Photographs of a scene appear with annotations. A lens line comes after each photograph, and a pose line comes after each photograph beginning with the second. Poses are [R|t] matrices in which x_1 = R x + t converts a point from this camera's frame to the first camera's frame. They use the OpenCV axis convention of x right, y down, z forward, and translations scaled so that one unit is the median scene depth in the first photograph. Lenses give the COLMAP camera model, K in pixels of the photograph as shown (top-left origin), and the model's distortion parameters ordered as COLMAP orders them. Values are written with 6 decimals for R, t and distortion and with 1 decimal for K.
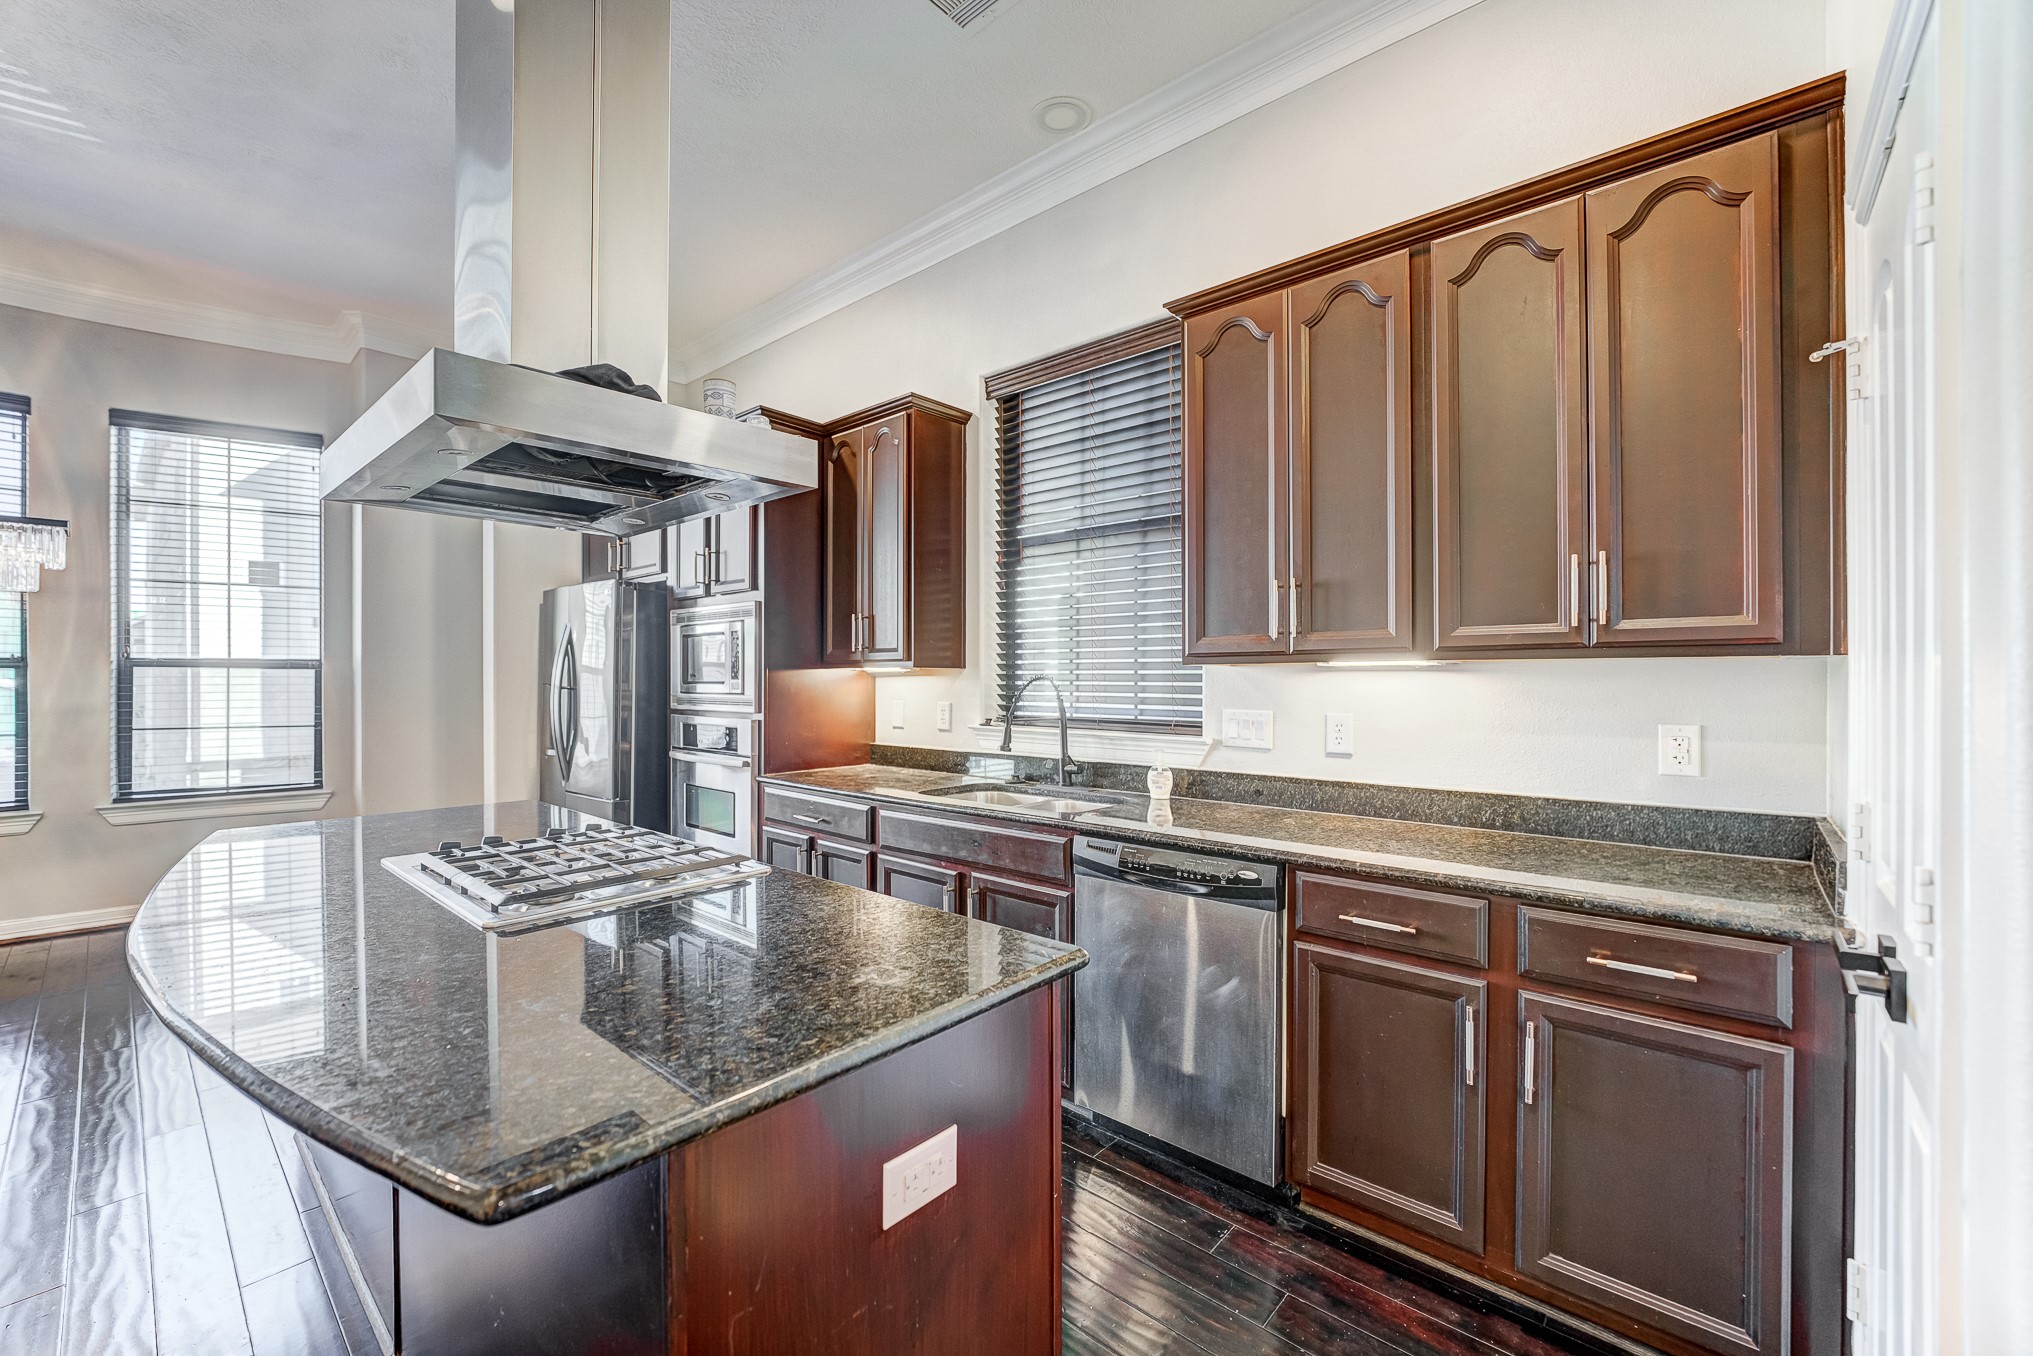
lens RADIAL K [[817.7, 0, 1010.4], [0, 817.7, 679.4], [0, 0, 1]] dist [-0.017379, 0.002747]
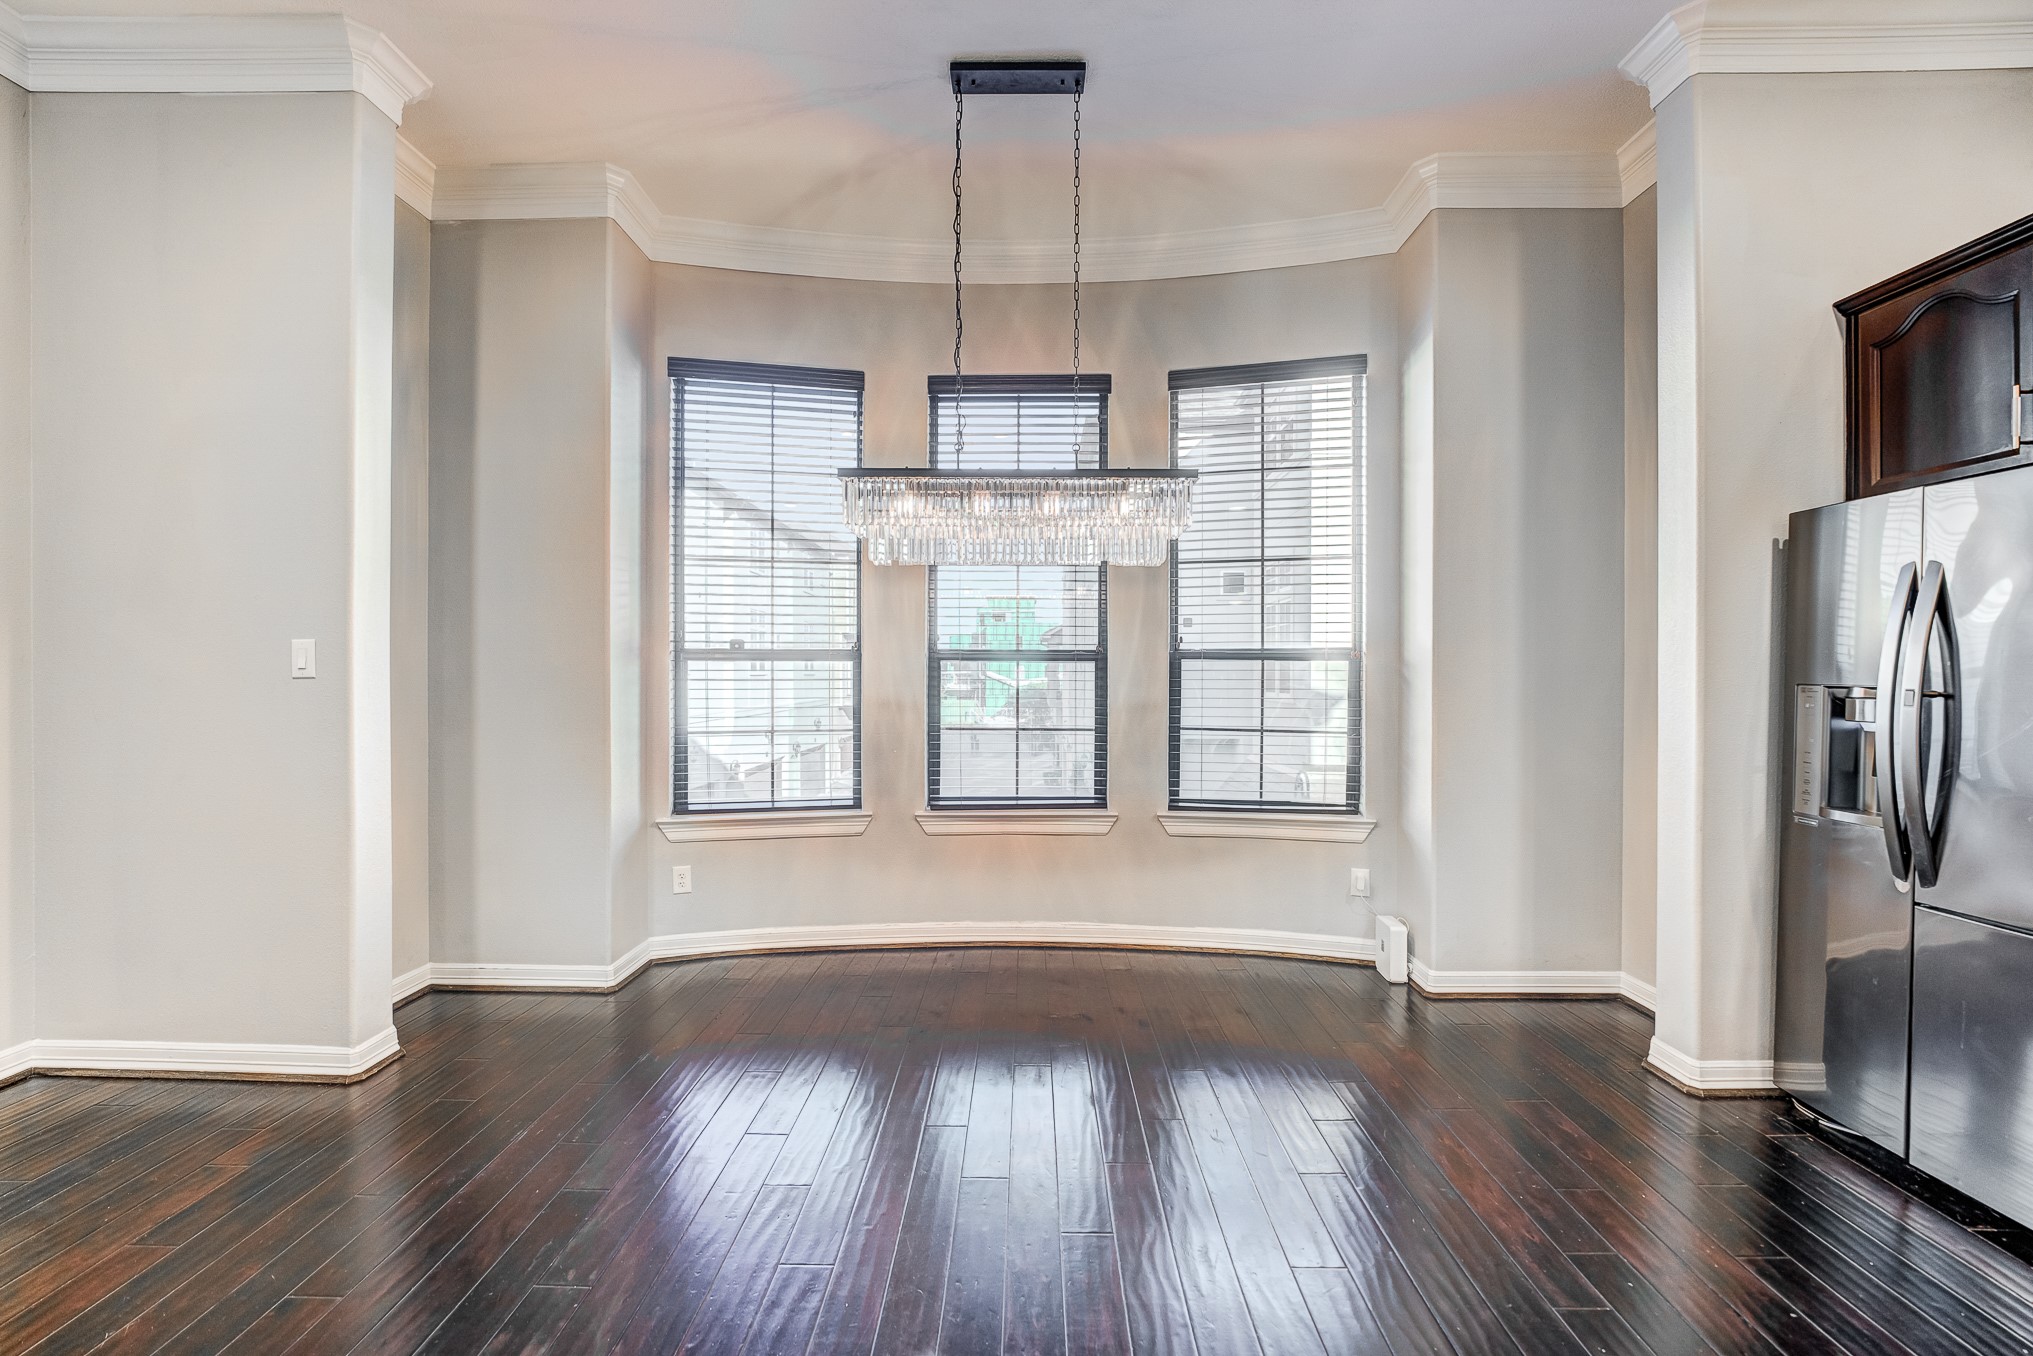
lens RADIAL K [[817.7, 0, 1008.5], [0, 817.7, 675.4], [0, 0, 1]] dist [-0.017379, 0.002747]
pose [[0.652087, 0.006435, -0.758117, -0.667208], [-0.003734, 0.999979, 0.005276, -0.001808], [0.758135, -0.000610, 0.652097, 0.328320]]
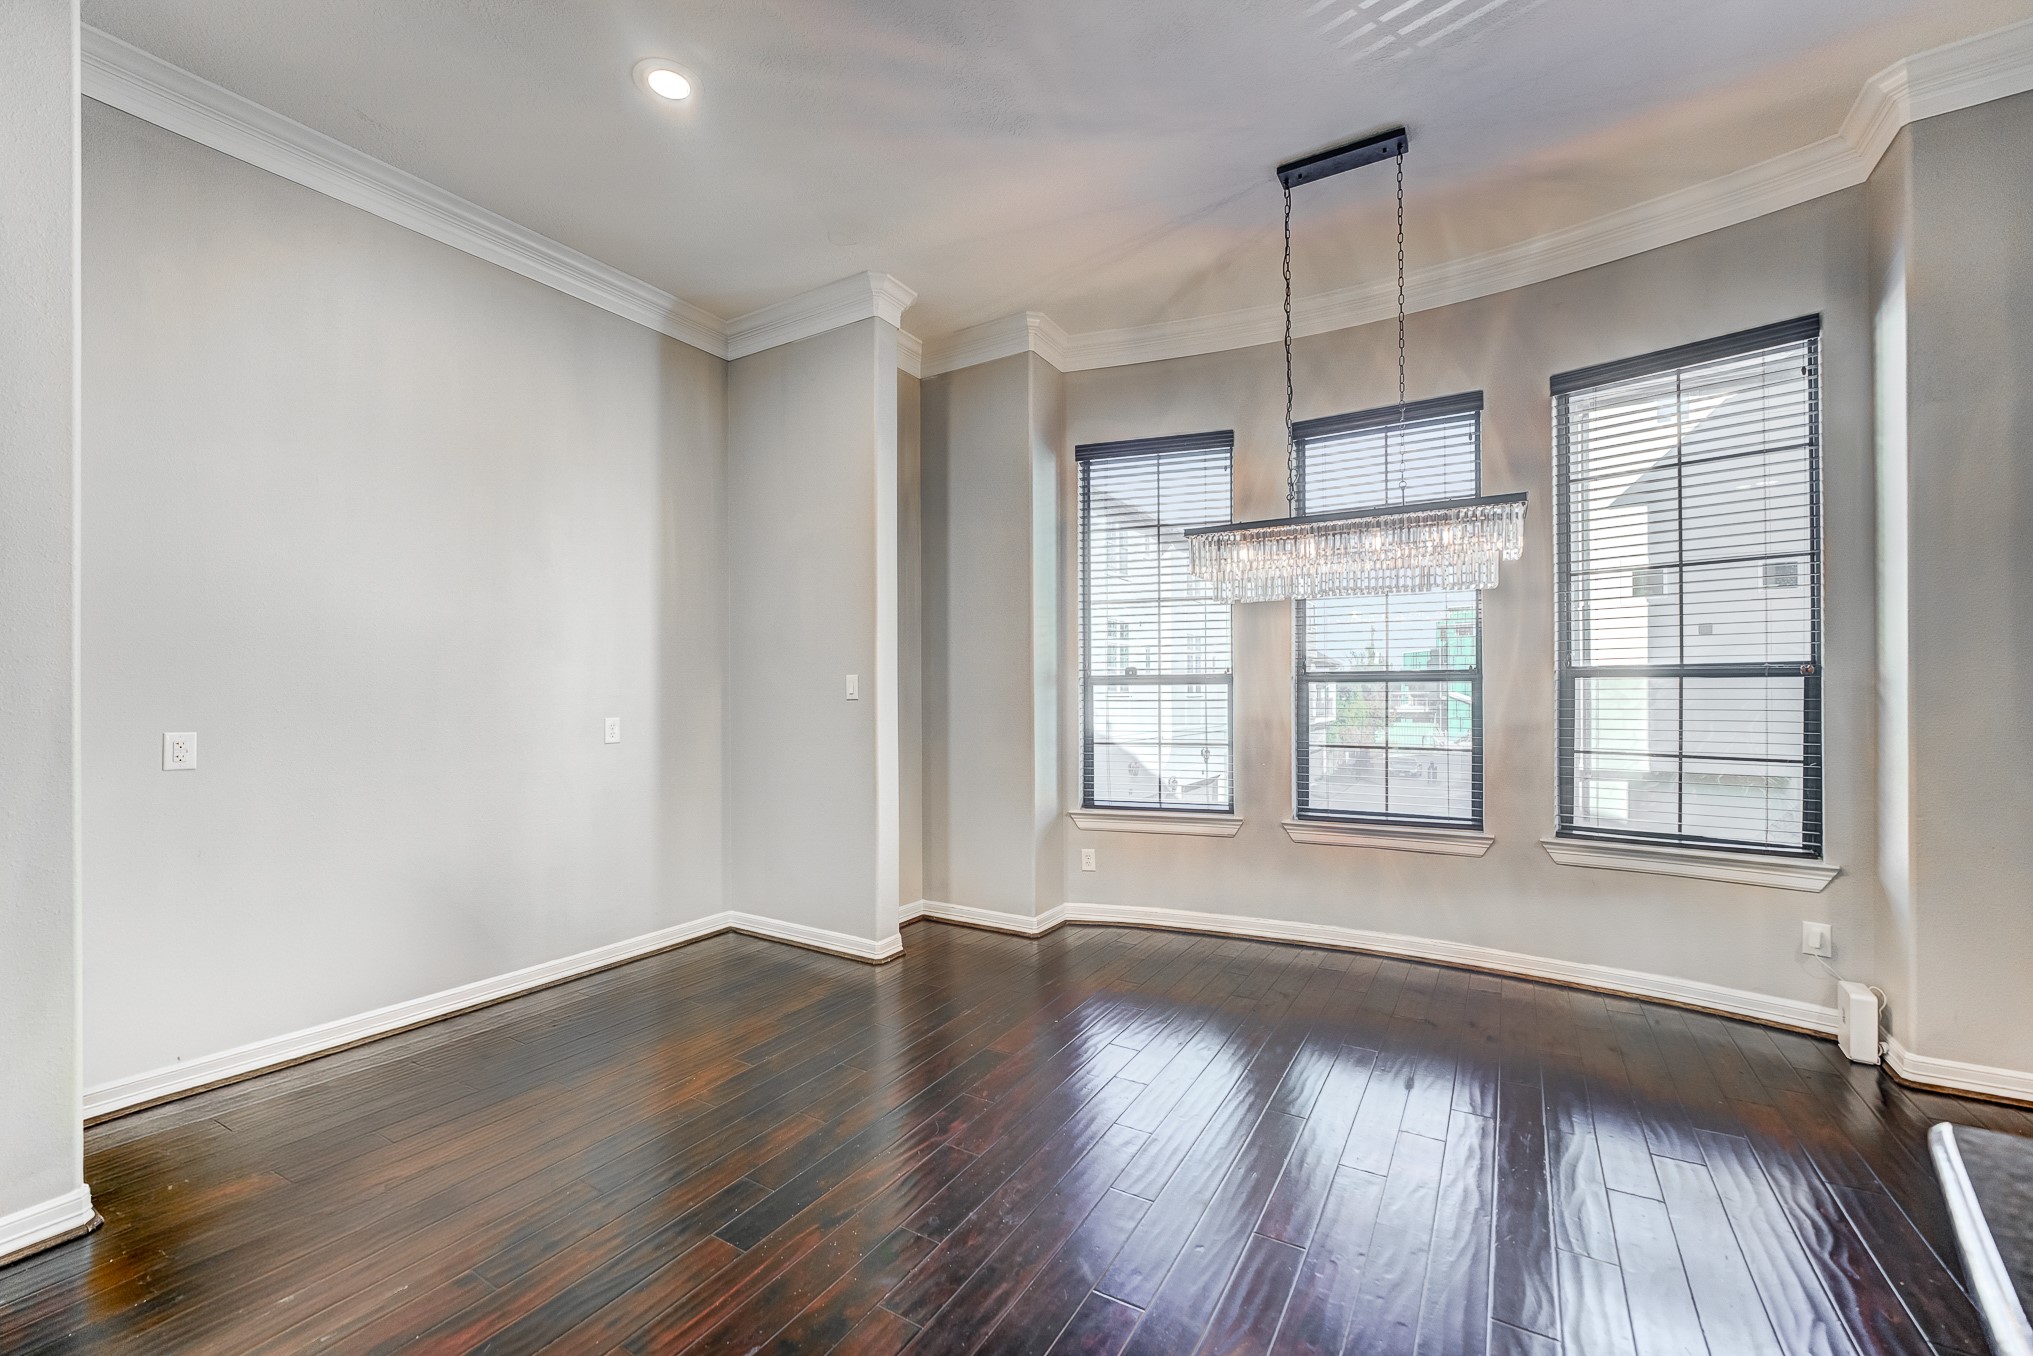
lens RADIAL K [[817.7, 0, 1009.7], [0, 817.7, 697.2], [0, 0, 1]] dist [-0.017379, 0.002747]
pose [[0.173089, 0.003726, -0.984899, -0.452407], [0.003632, 0.999984, 0.004421, -0.001331], [0.984899, -0.004343, 0.173073, 0.341839]]
